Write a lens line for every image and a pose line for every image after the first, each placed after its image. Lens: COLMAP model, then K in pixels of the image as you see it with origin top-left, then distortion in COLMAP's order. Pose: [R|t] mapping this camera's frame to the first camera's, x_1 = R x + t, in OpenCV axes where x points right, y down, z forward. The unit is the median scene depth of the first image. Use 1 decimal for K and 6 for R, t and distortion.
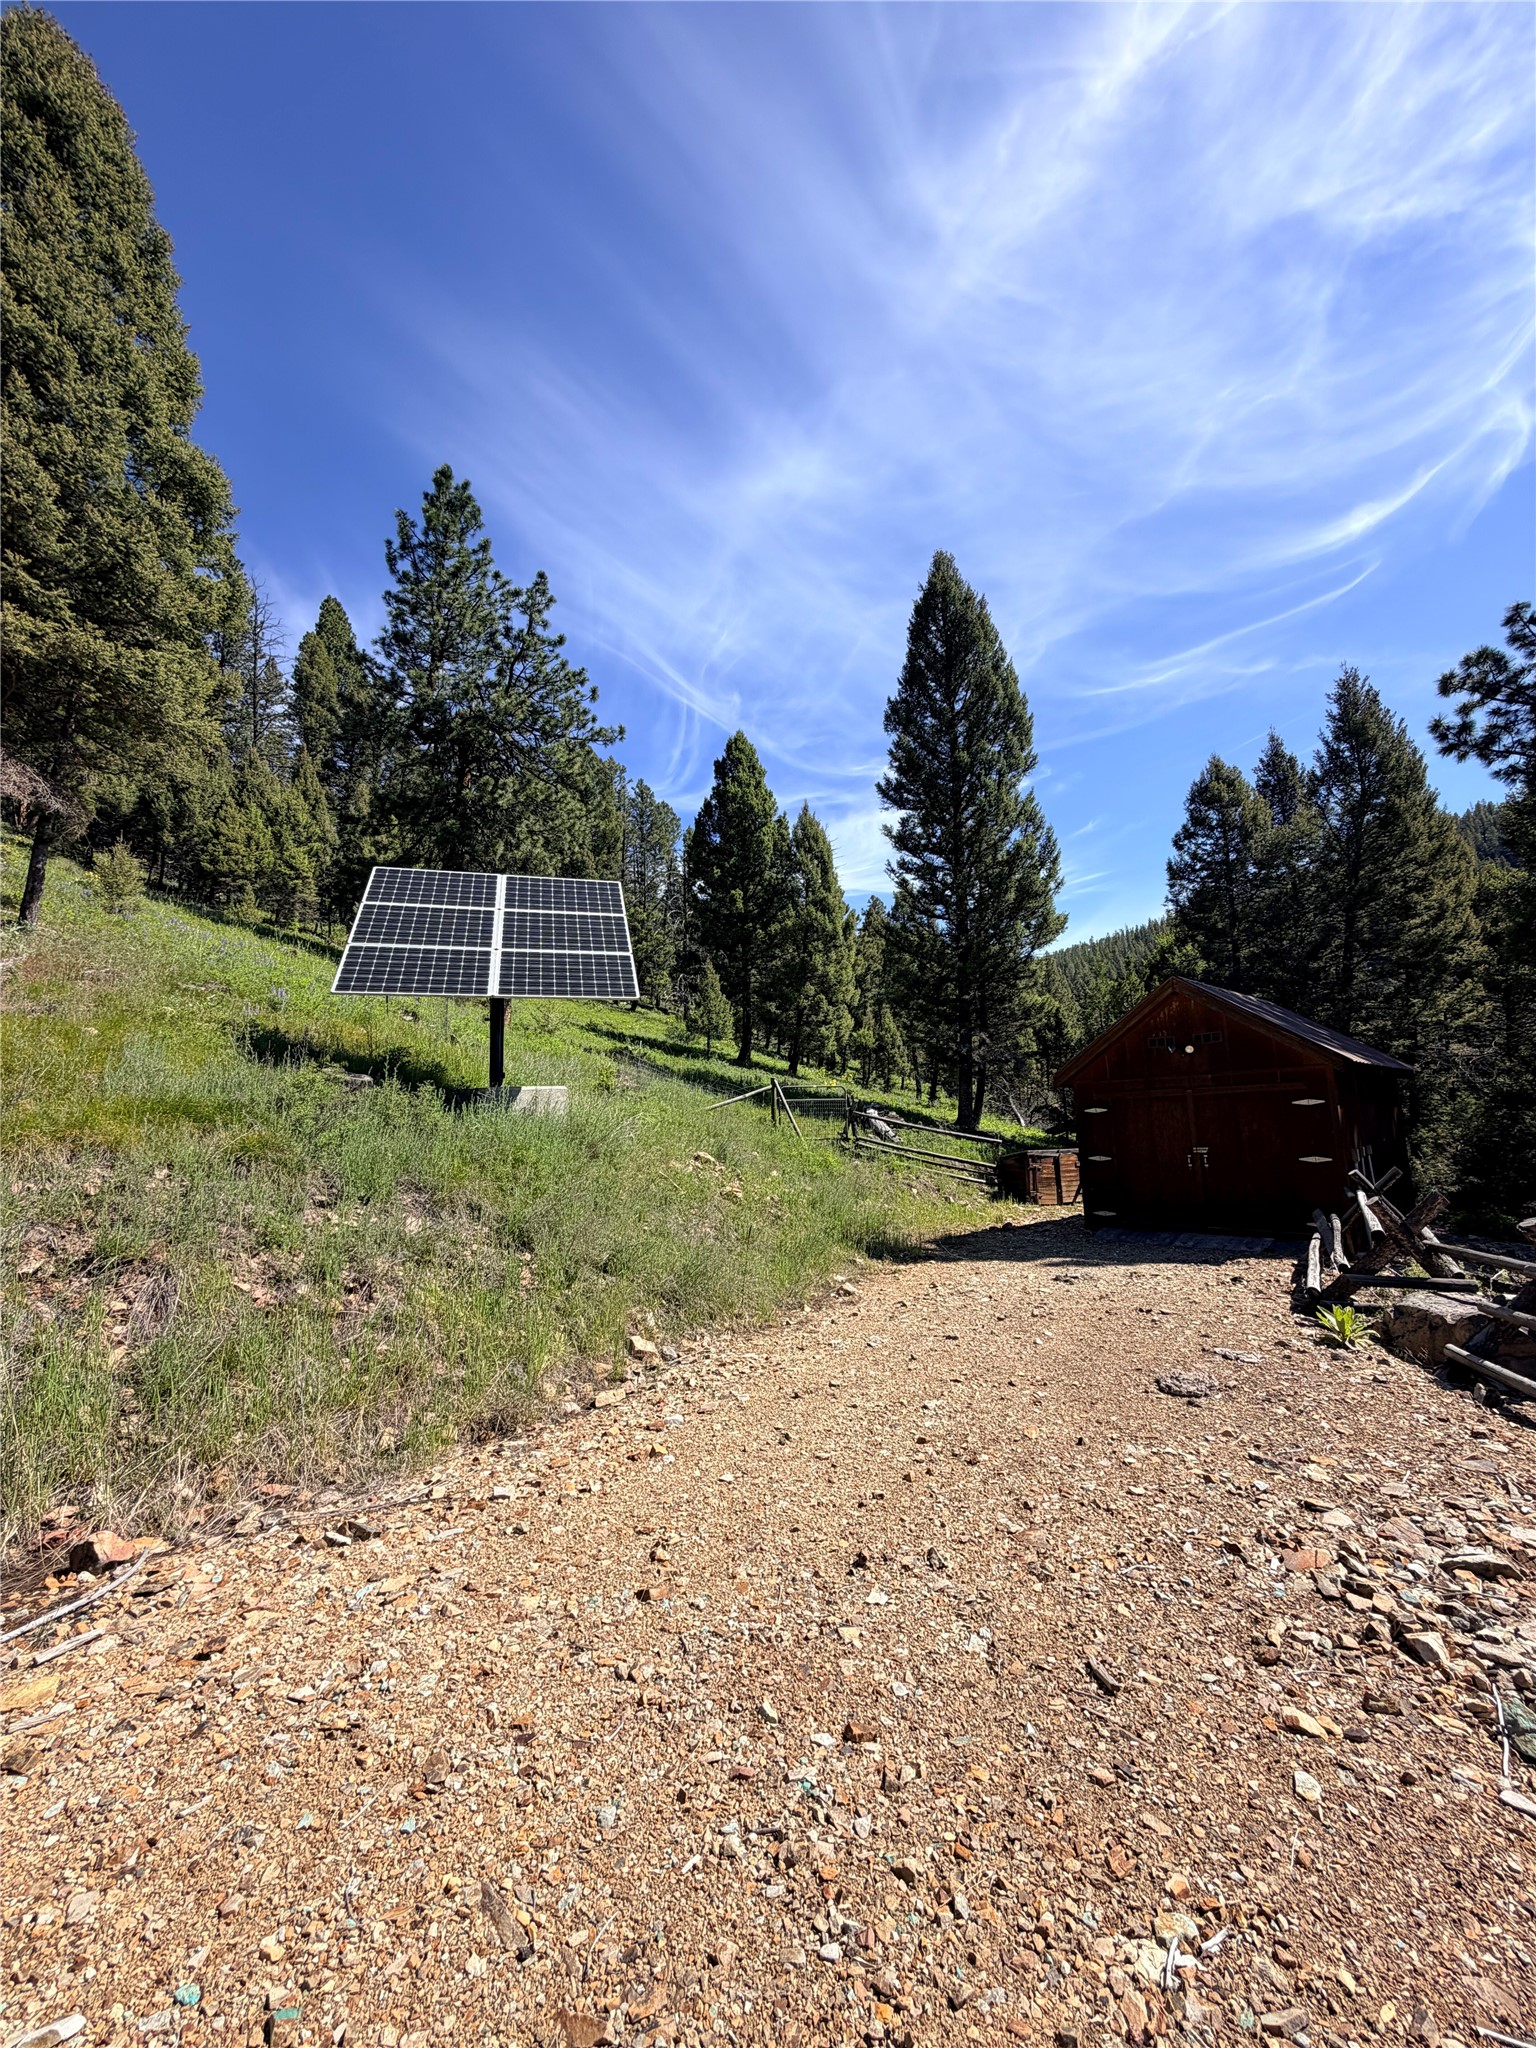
lens RADIAL K [[818.7, 0, 765.7], [0, 818.7, 1018.2], [0, 0, 1]] dist [0.003940, -0.000744]
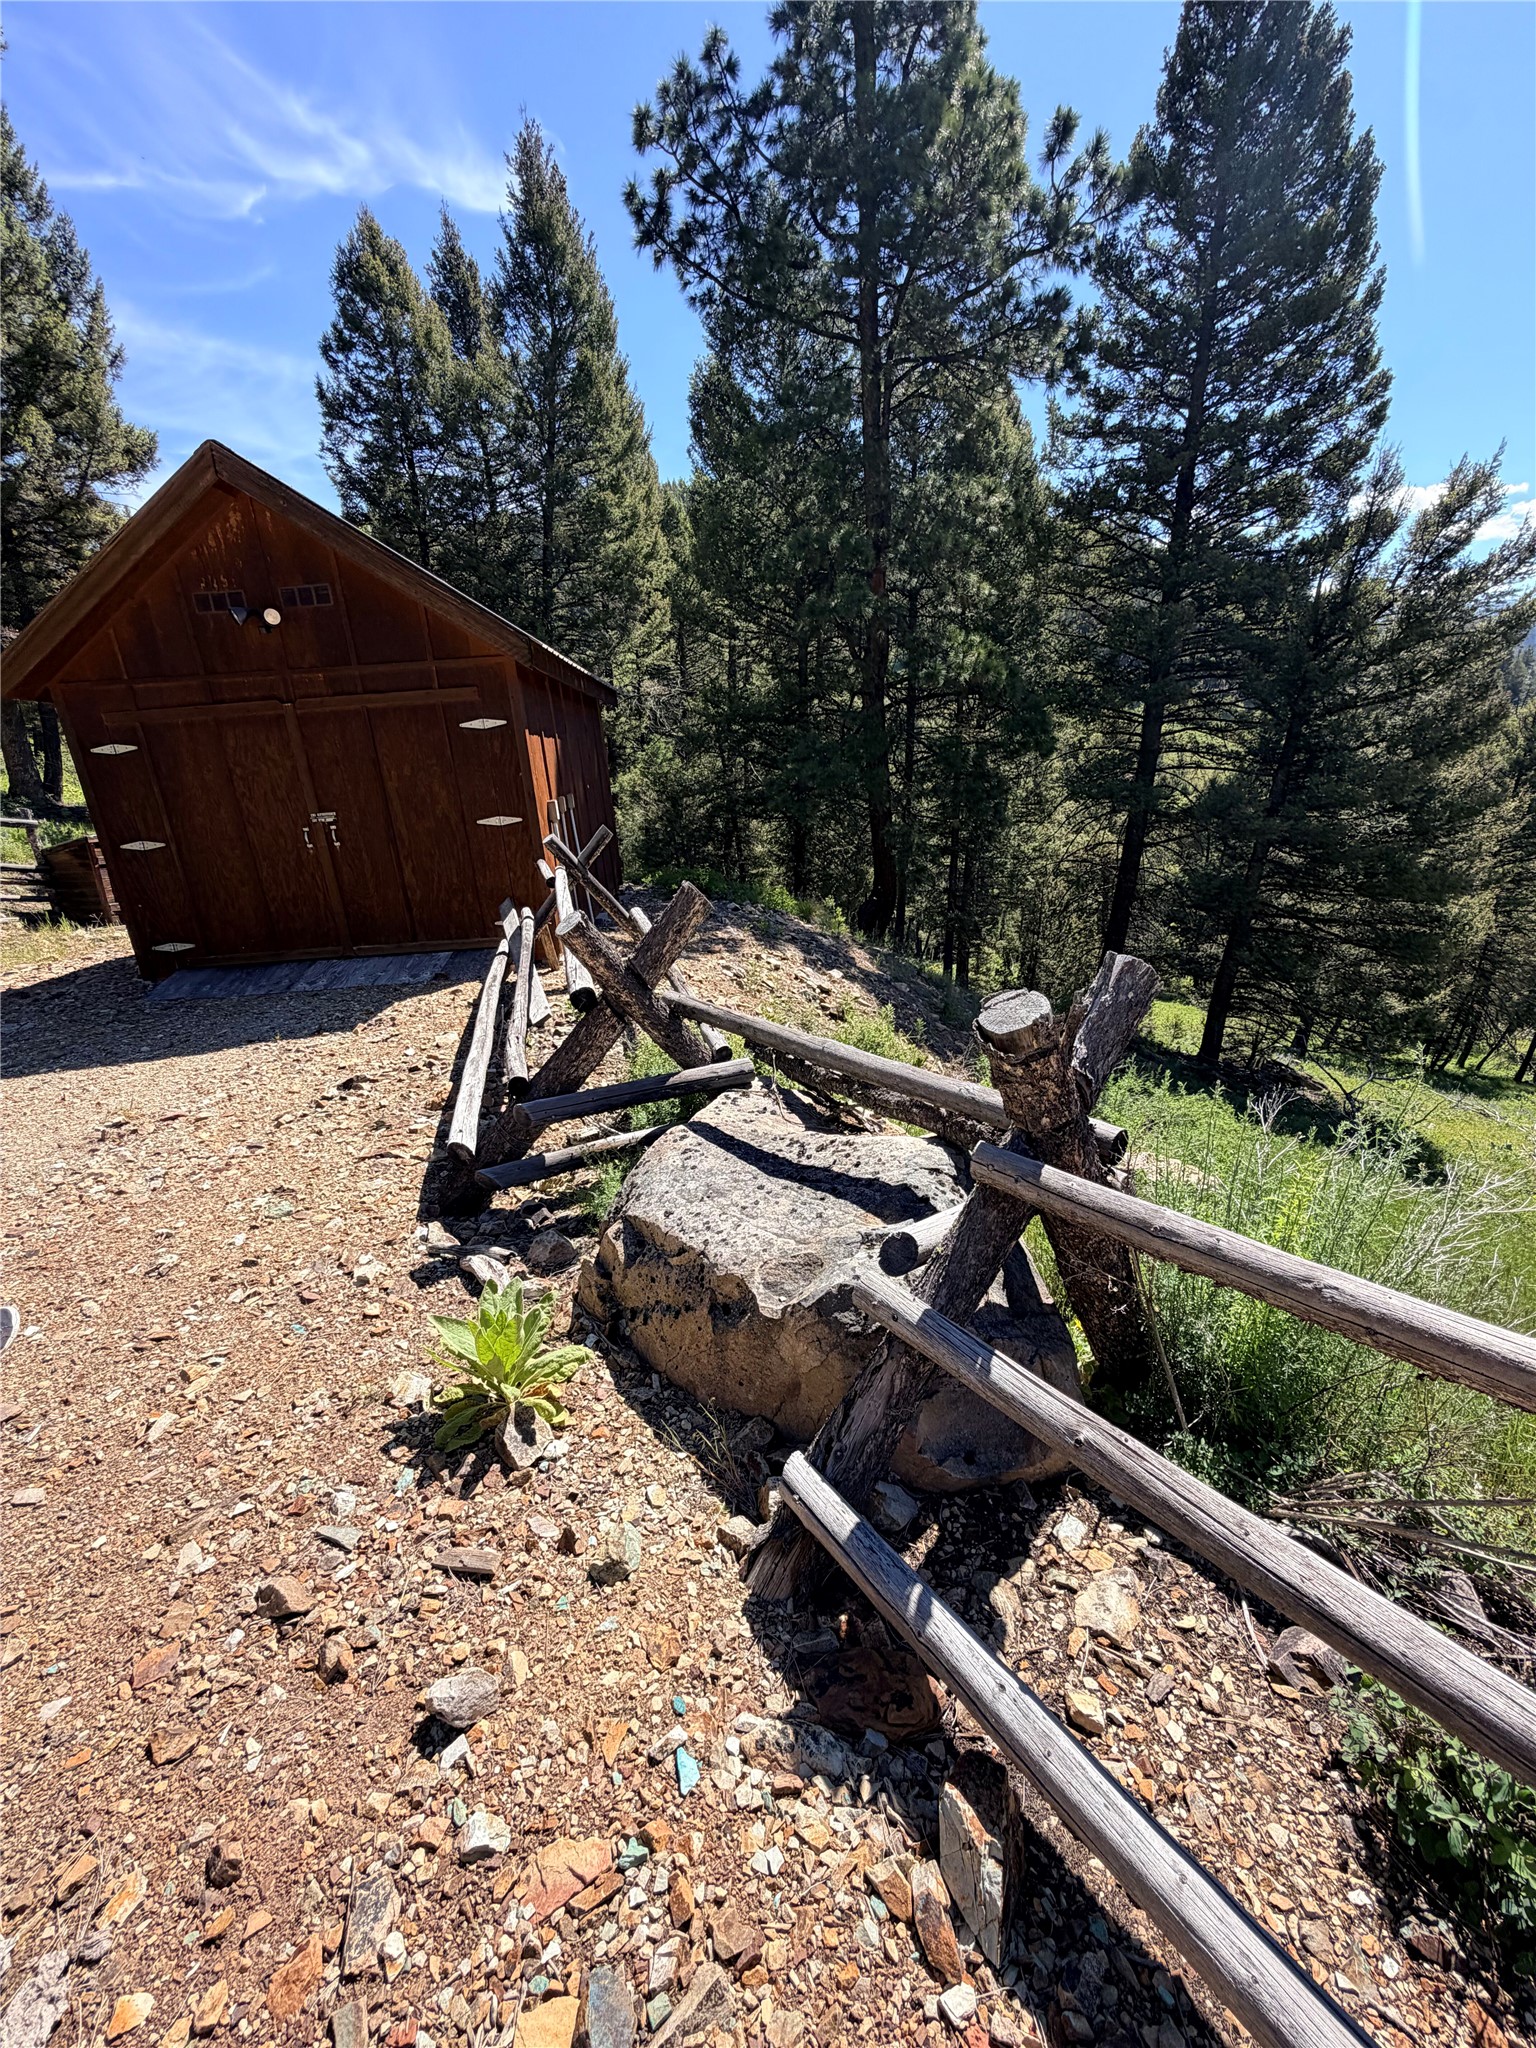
lens RADIAL K [[818.7, 0, 771.7], [0, 818.7, 1021.6], [0, 0, 1]] dist [0.003940, -0.000744]
pose [[0.655721, -0.243976, 0.714497, 0.133044], [-0.057159, 0.927591, 0.369198, 0.029509], [-0.752837, -0.282931, 0.594295, 0.177125]]
